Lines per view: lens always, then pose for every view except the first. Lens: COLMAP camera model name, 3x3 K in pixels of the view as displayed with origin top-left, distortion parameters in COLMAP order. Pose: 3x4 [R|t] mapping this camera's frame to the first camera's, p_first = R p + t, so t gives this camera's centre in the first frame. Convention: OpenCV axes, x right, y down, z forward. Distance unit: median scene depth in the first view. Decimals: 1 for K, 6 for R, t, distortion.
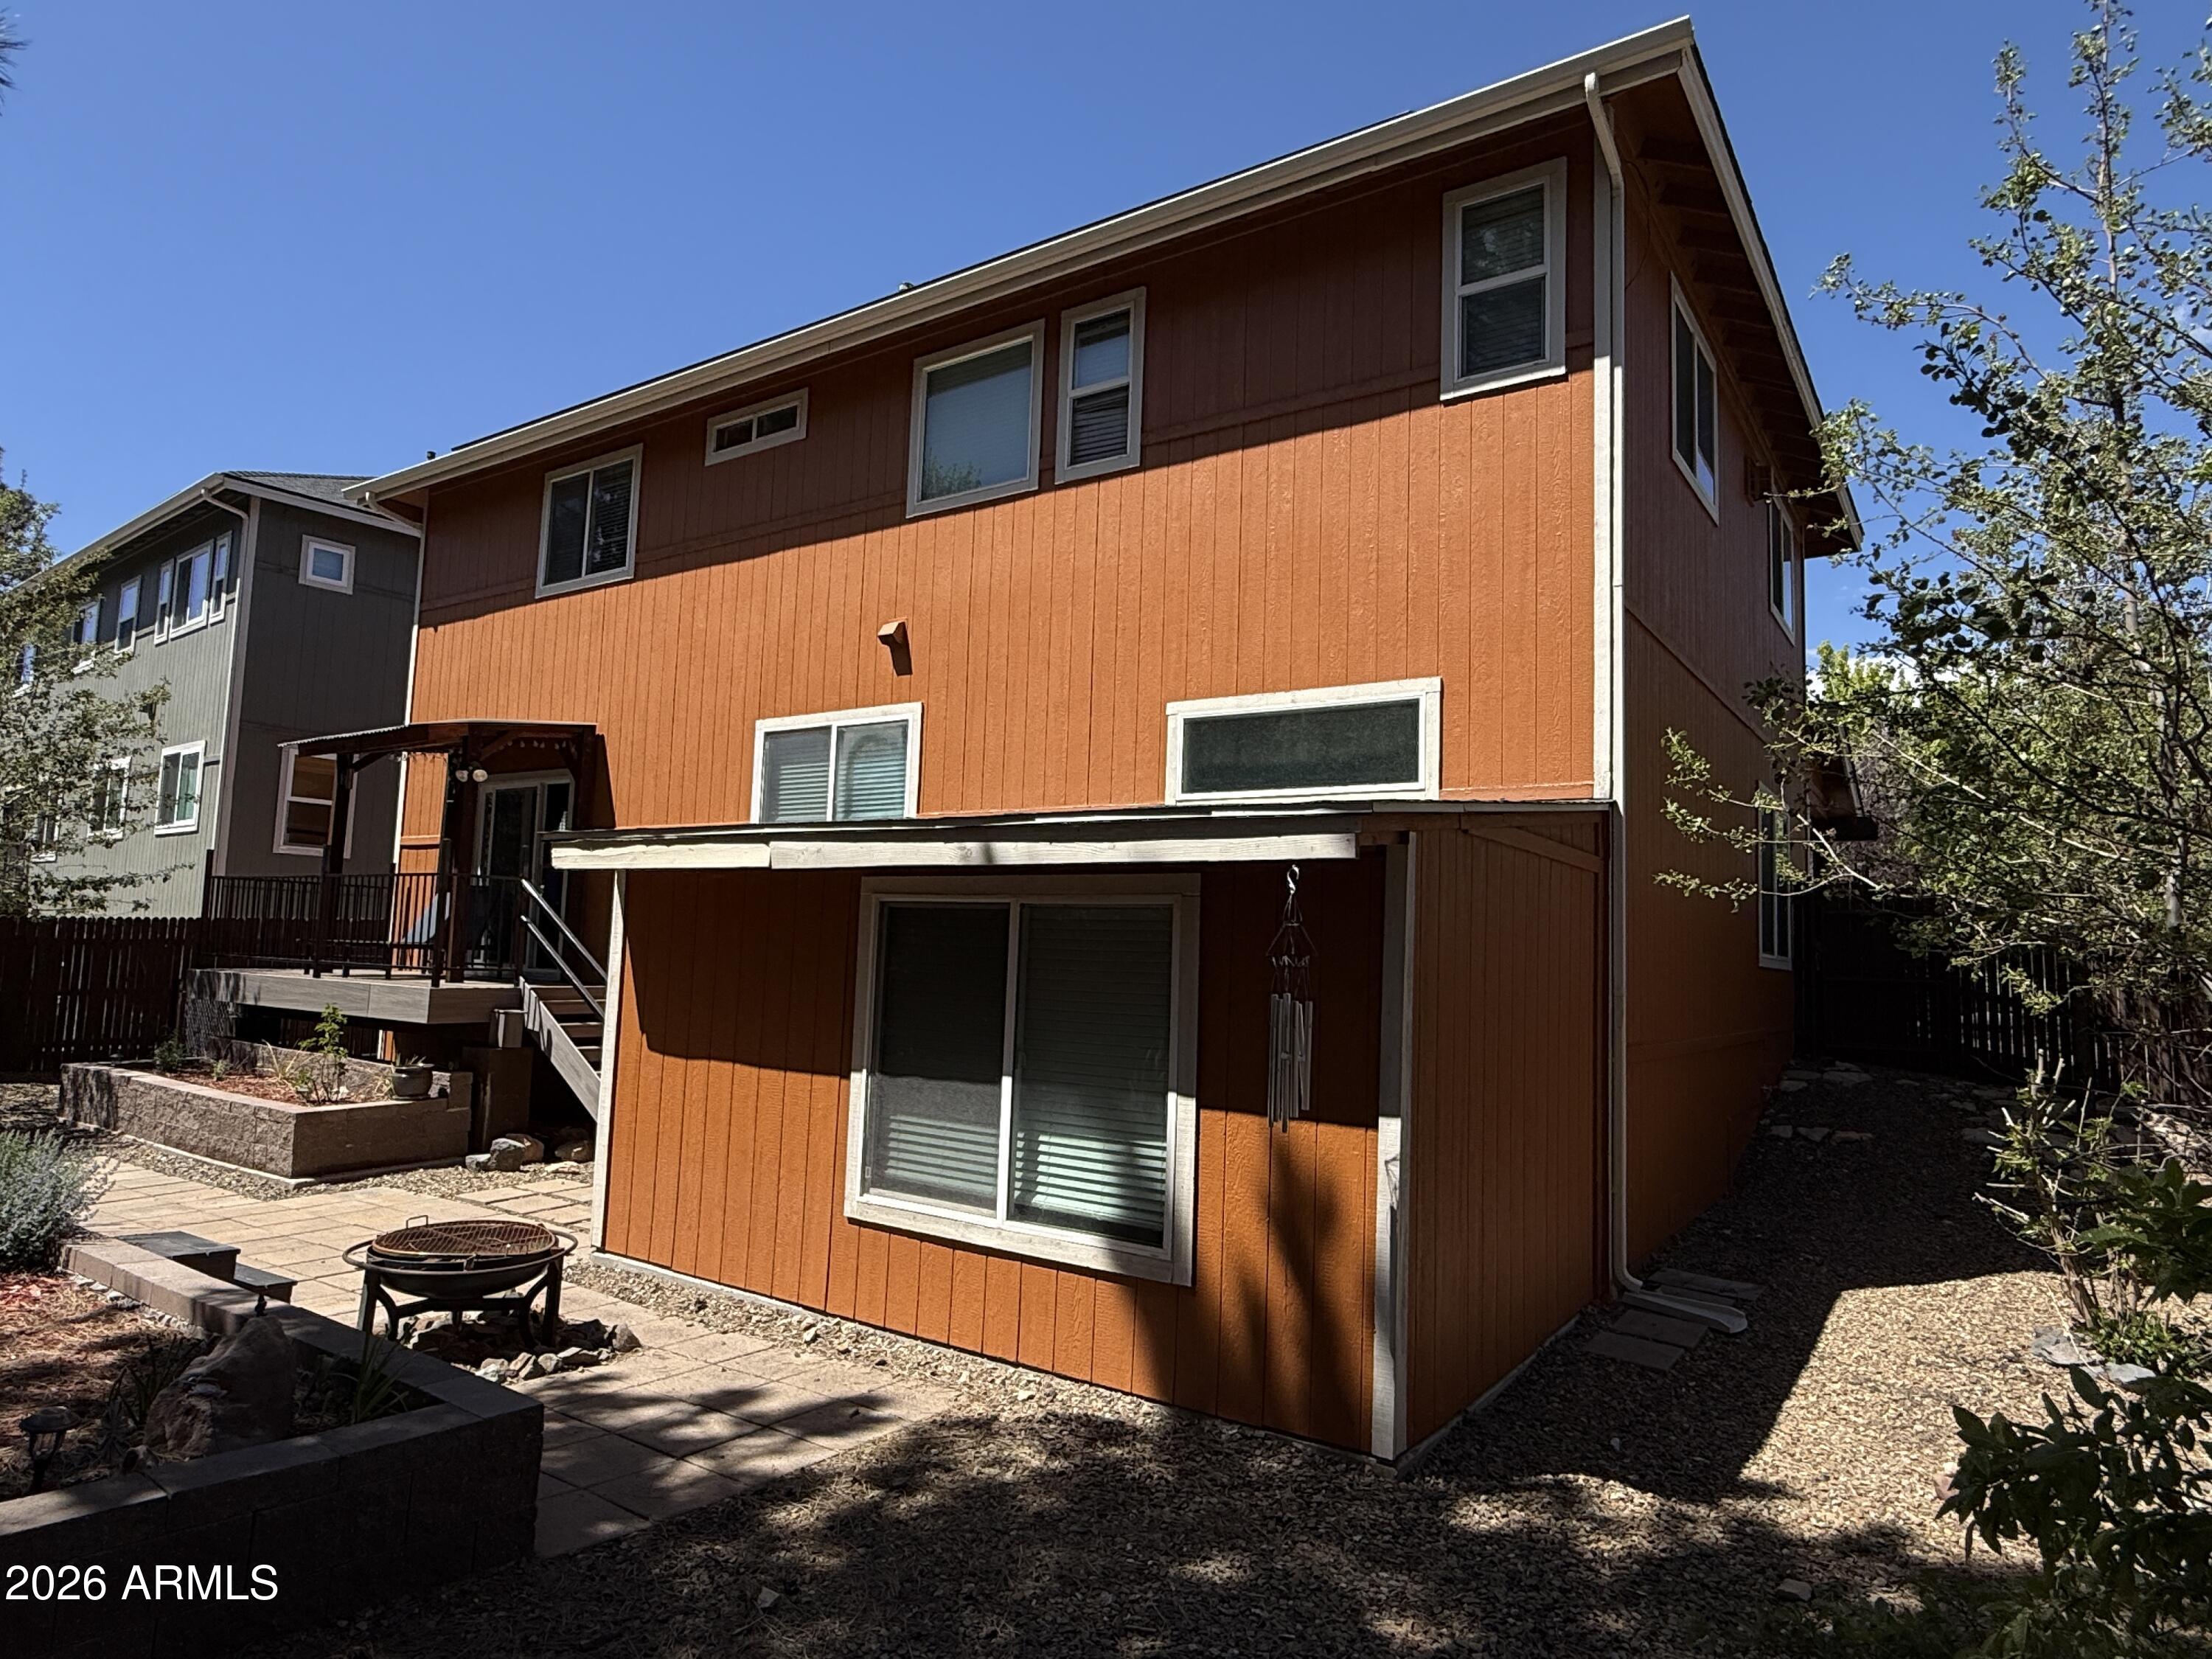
lens RADIAL K [[1300.1, 0, 1103.8], [0, 1300.1, 831.2], [0, 0, 1]] dist [0.008999, -0.006030]
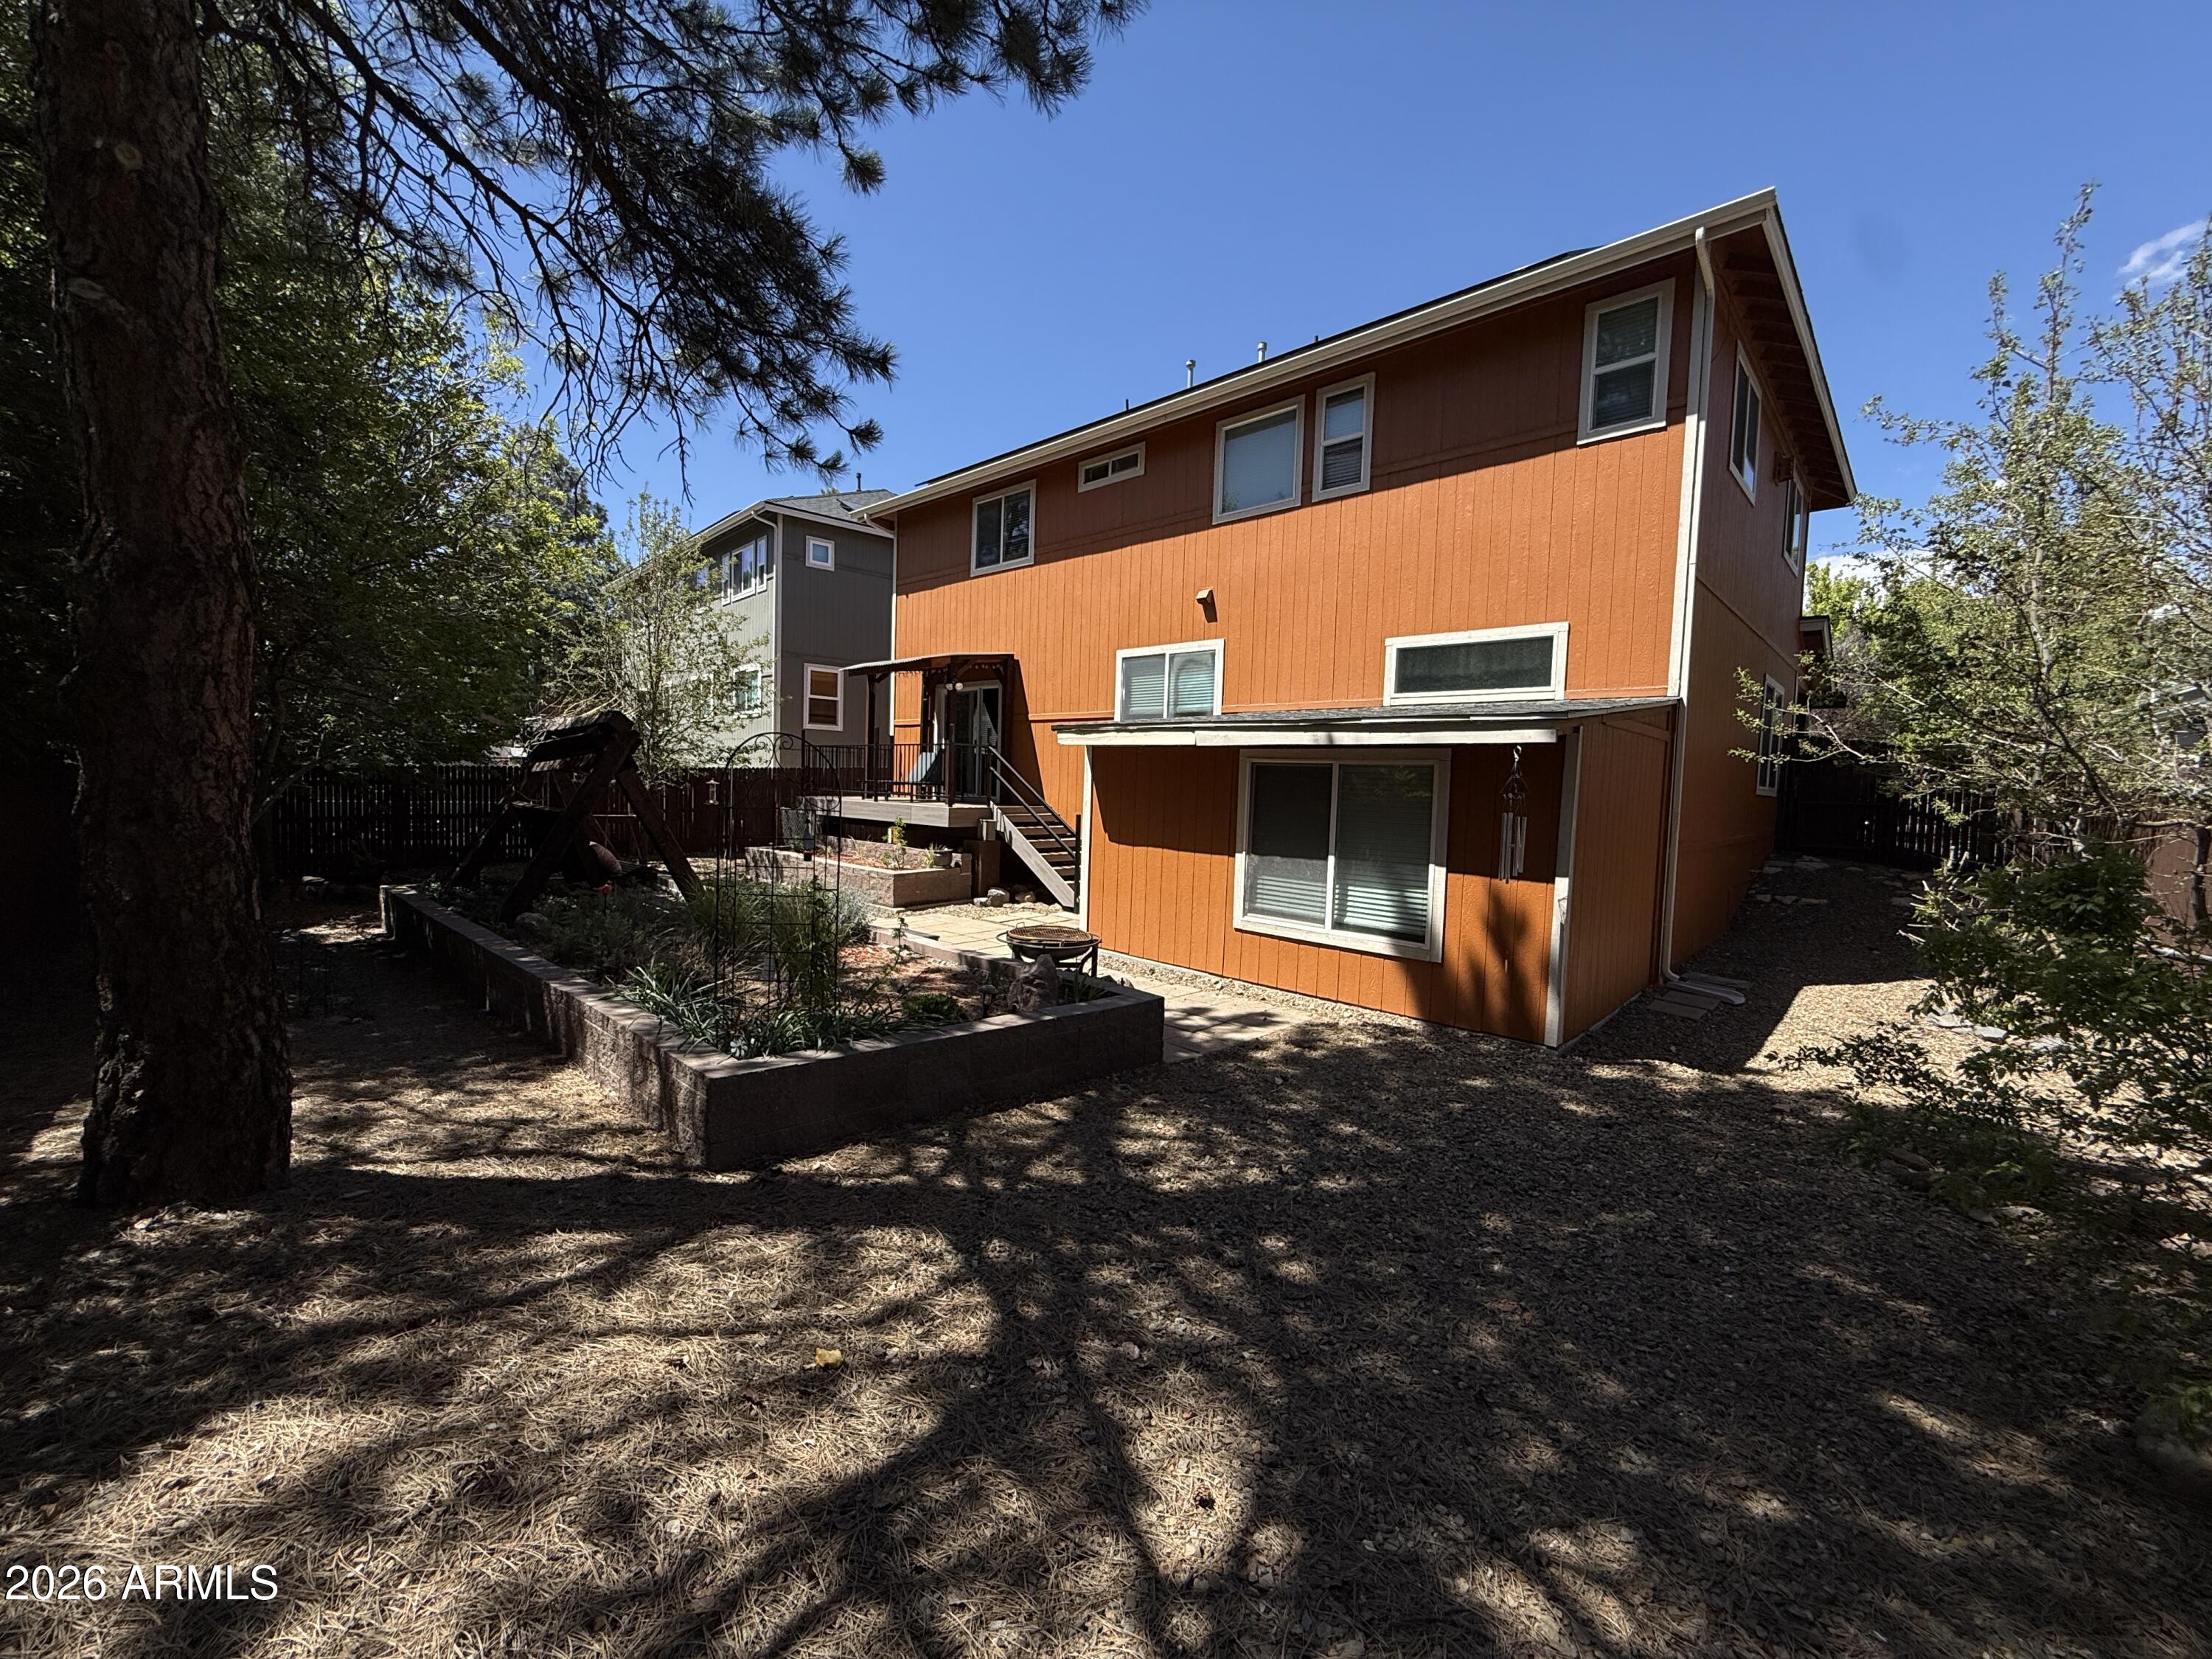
lens RADIAL K [[885.0, 0, 1103.8], [0, 885.0, 825.8], [0, 0, 1]] dist [0.000625, 0.000687]
pose [[0.988791, 0.004551, -0.149234, -0.154322], [0.016653, 0.989937, 0.140526, -0.029905], [0.148372, -0.141436, 0.978765, -0.220908]]
